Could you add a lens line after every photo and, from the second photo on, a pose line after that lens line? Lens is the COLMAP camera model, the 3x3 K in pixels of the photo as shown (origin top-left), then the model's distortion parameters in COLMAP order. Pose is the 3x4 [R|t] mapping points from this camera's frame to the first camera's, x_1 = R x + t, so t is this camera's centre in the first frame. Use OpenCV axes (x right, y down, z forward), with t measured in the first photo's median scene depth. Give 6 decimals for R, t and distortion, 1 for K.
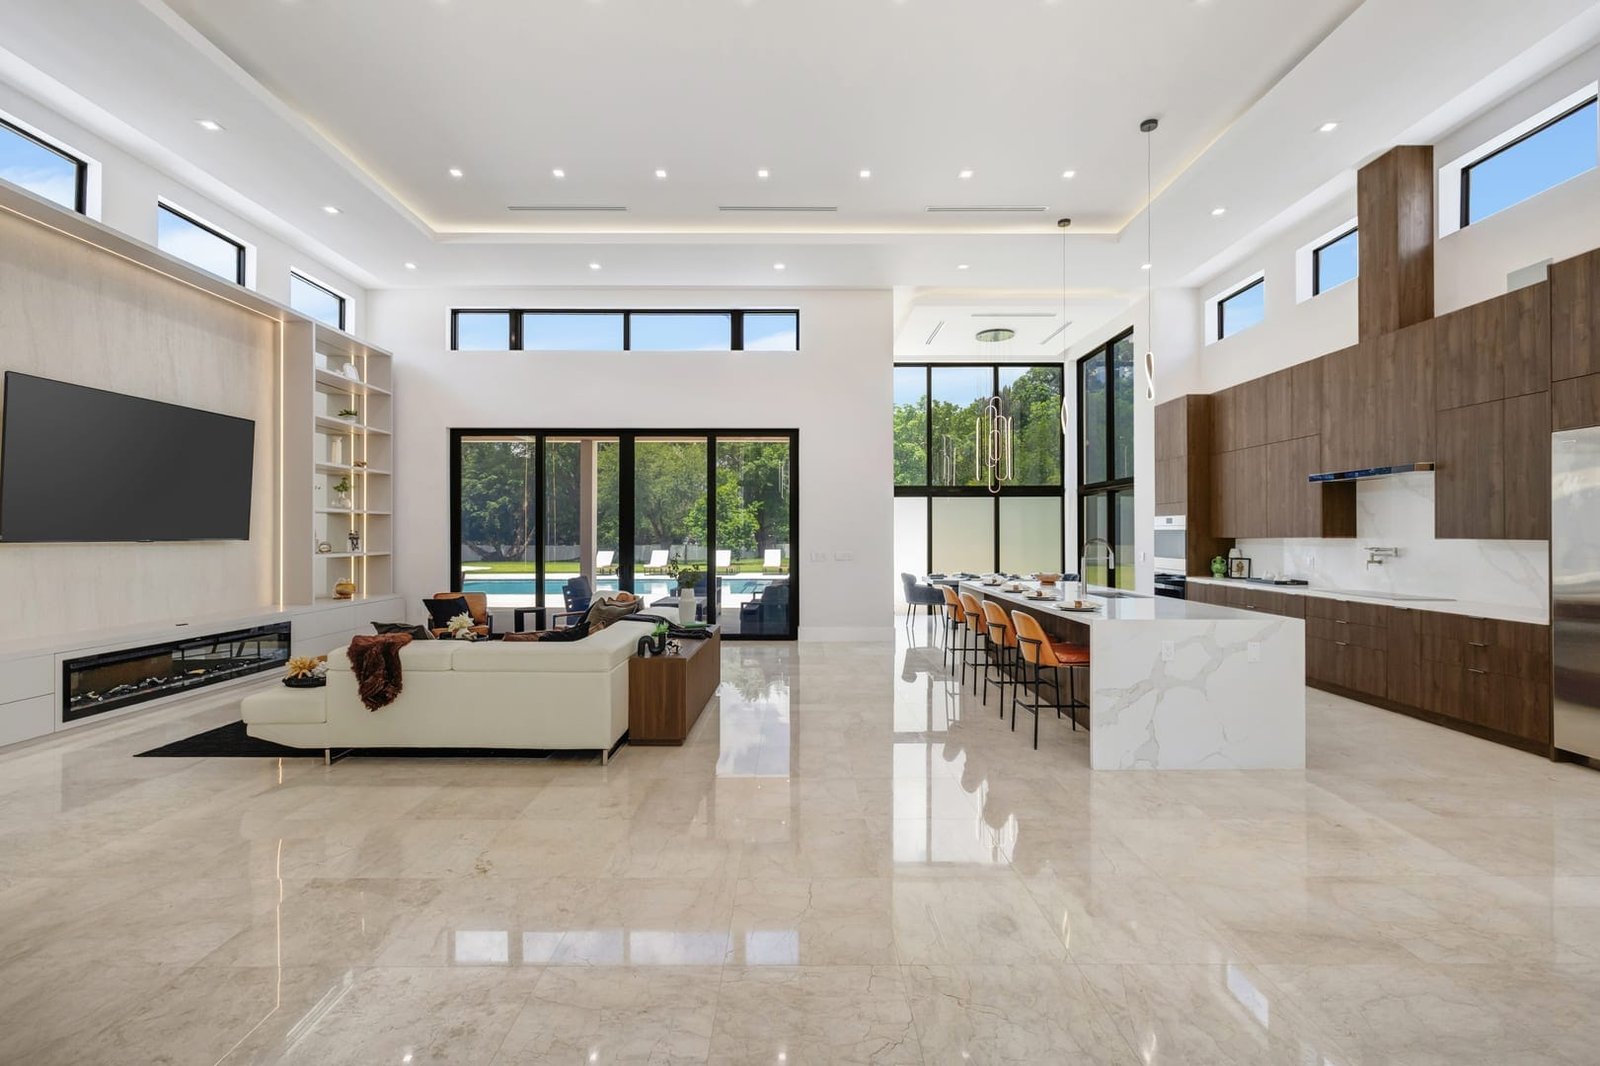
lens RADIAL K [[686.6, 0, 800.1], [0, 686.6, 532.4], [0, 0, 1]] dist [-0.002003, 0.000158]
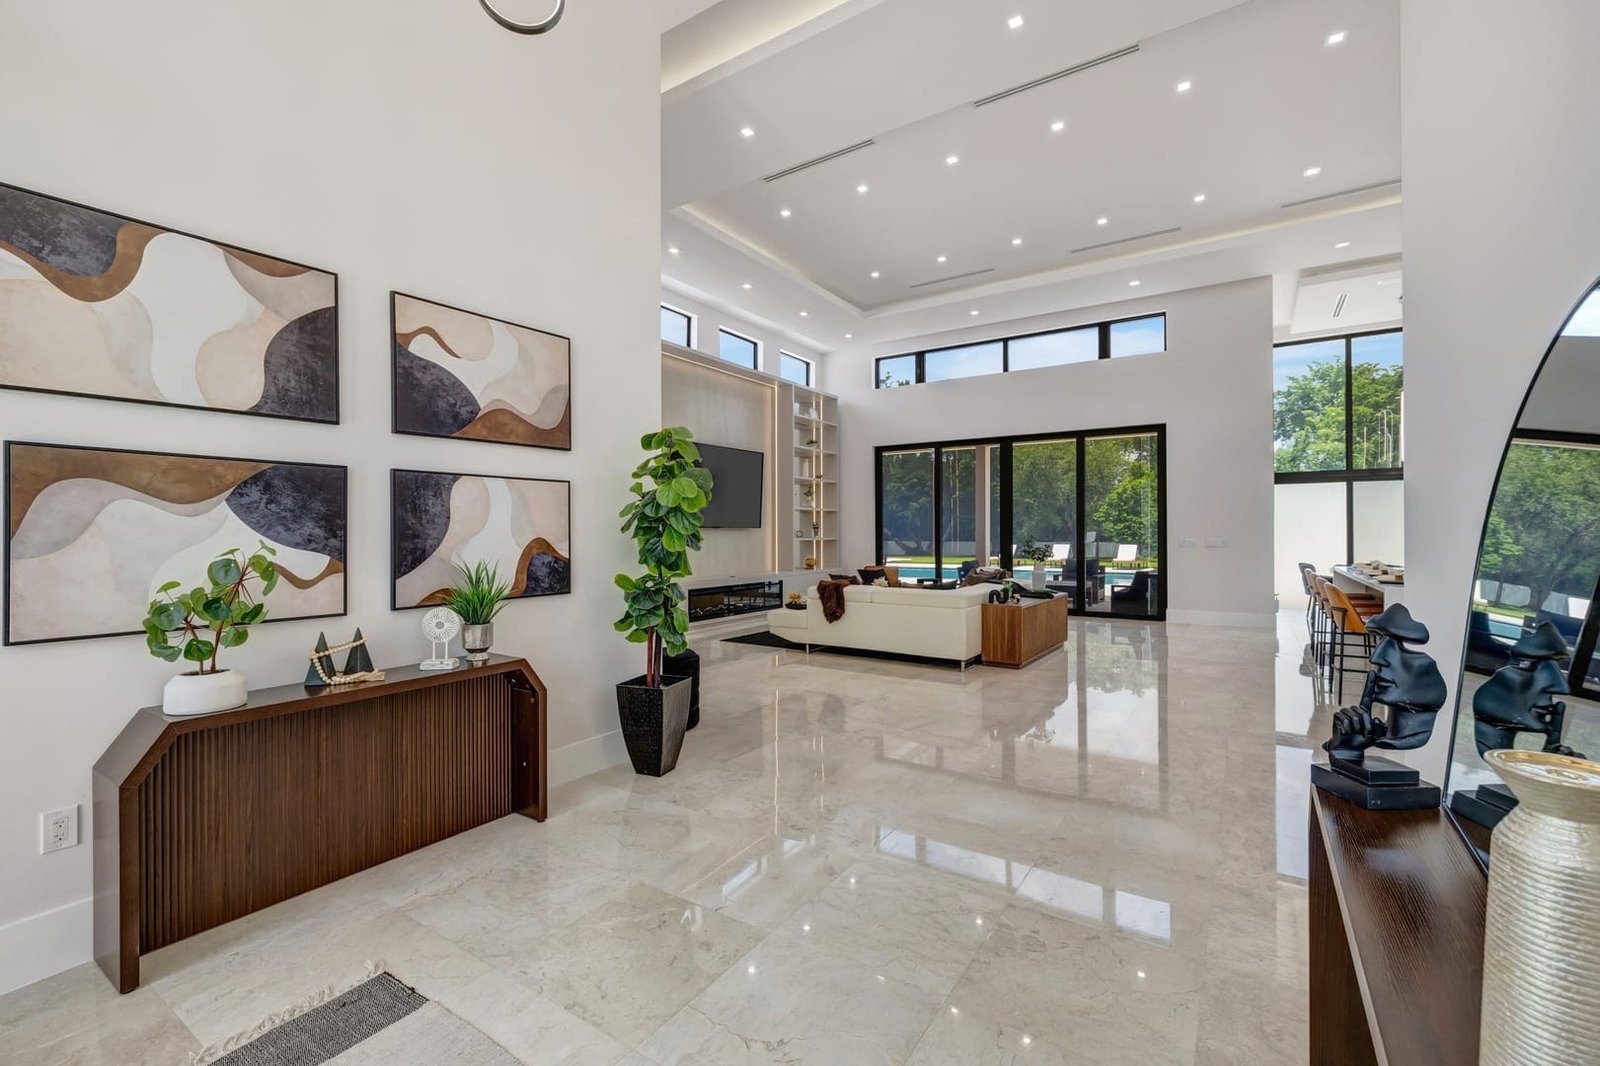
lens RADIAL K [[686.6, 0, 800.1], [0, 686.6, 532.4], [0, 0, 1]] dist [-0.002003, 0.000158]
pose [[0.831313, -0.002435, -0.555800, 0.156221], [0.003595, 0.999993, 0.000997, 0.019861], [0.555793, -0.002827, 0.831316, -0.271417]]
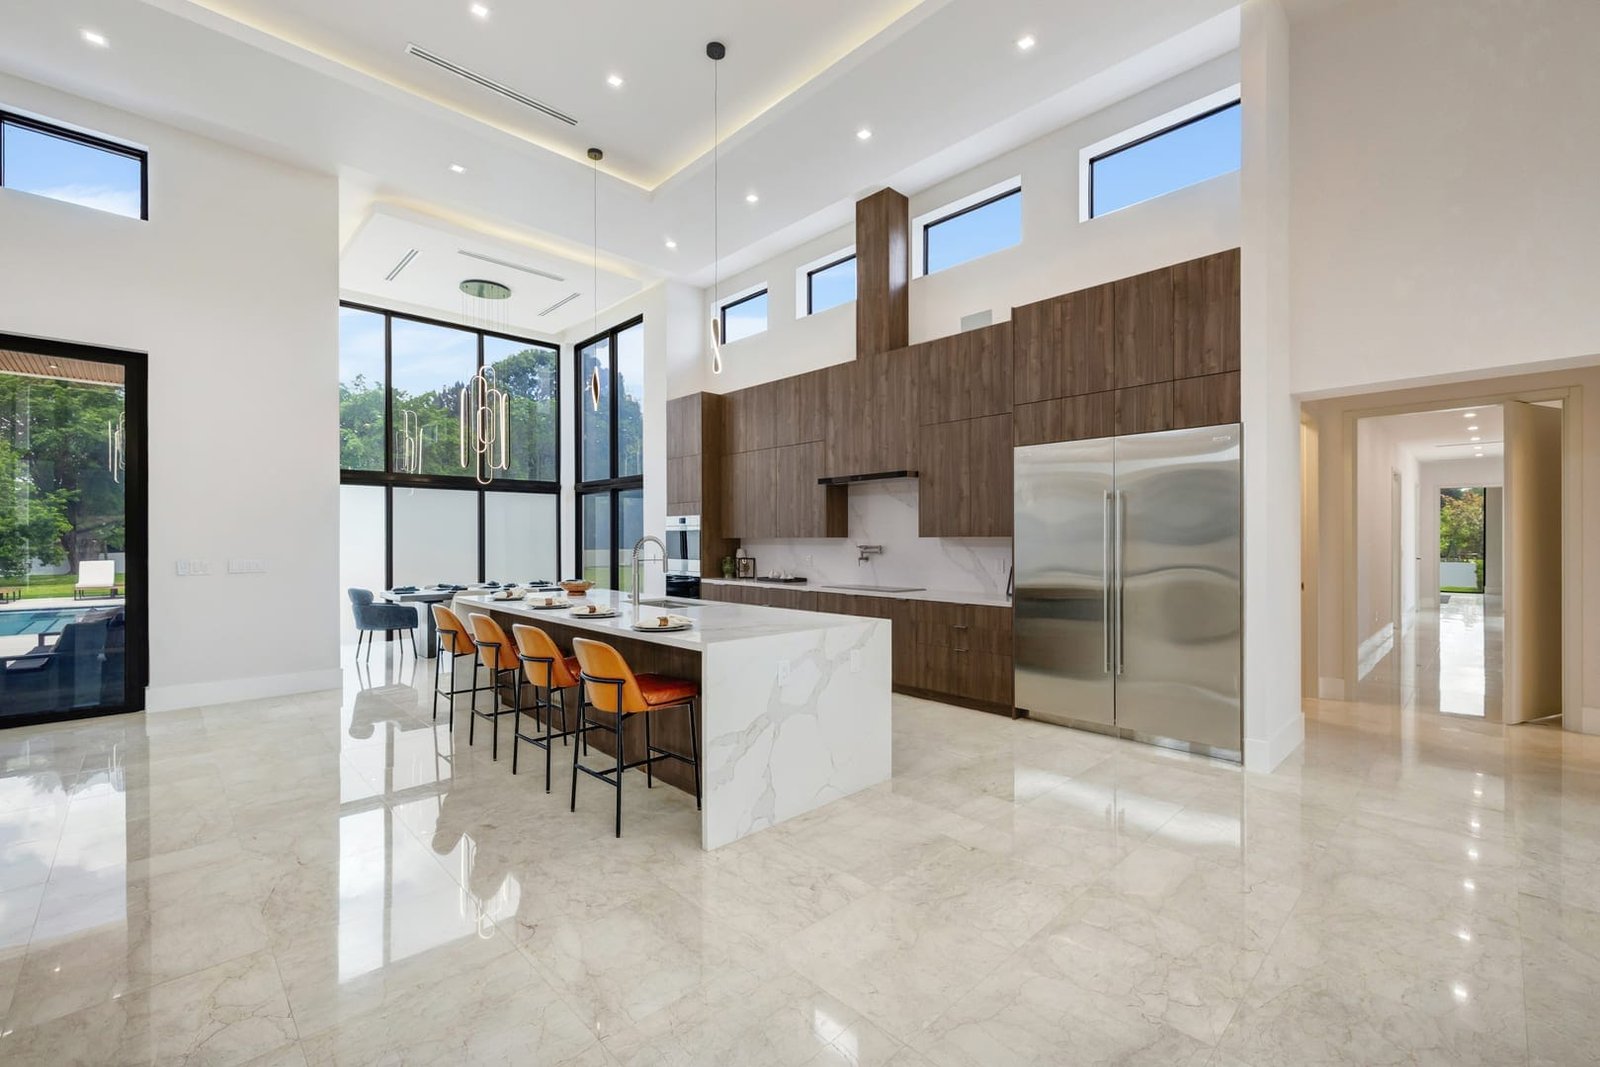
lens RADIAL K [[672.7, 0, 801.5], [0, 672.7, 539.9], [0, 0, 1]] dist [0.000453, 0.000687]
pose [[0.722550, -0.000010, 0.691318, 0.005654], [-0.001578, 0.999997, 0.001664, 0.009911], [-0.691317, -0.002293, 0.722548, 0.250907]]
